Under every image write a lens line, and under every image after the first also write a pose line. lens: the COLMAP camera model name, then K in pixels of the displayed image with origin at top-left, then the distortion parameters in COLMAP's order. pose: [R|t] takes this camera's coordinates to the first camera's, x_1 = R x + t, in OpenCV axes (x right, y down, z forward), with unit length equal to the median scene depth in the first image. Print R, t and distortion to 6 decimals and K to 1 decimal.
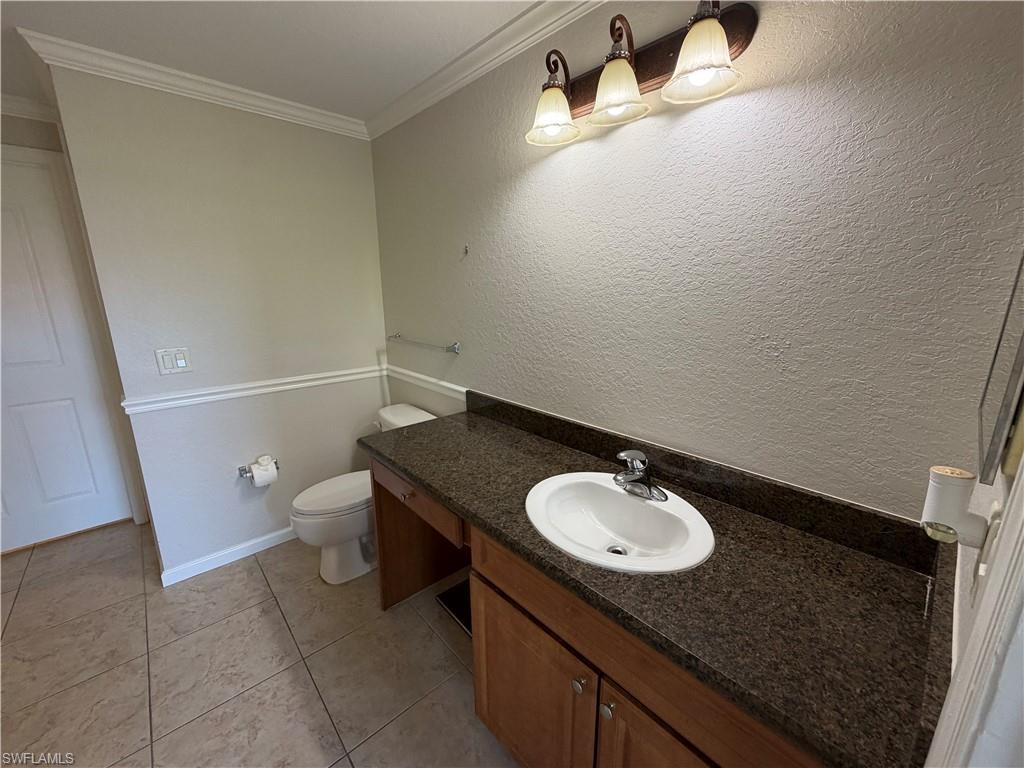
lens RADIAL K [[407.6, 0, 510.0], [0, 407.6, 385.5], [0, 0, 1]] dist [-0.000221, 0.000357]
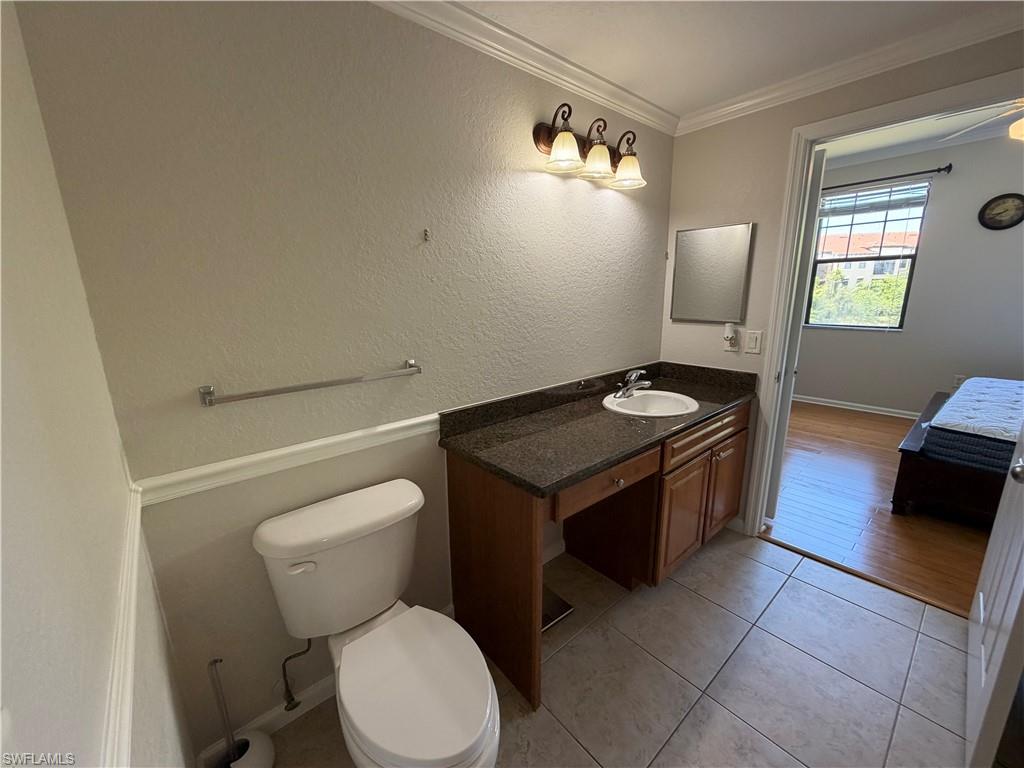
lens RADIAL K [[407.6, 0, 510.0], [0, 407.6, 385.5], [0, 0, 1]] dist [-0.000221, 0.000357]
pose [[0.034903, -0.223486, 0.974082, -1.074151], [0.254418, 0.944551, 0.207594, -0.212854], [-0.966464, 0.240578, 0.089826, 0.984253]]
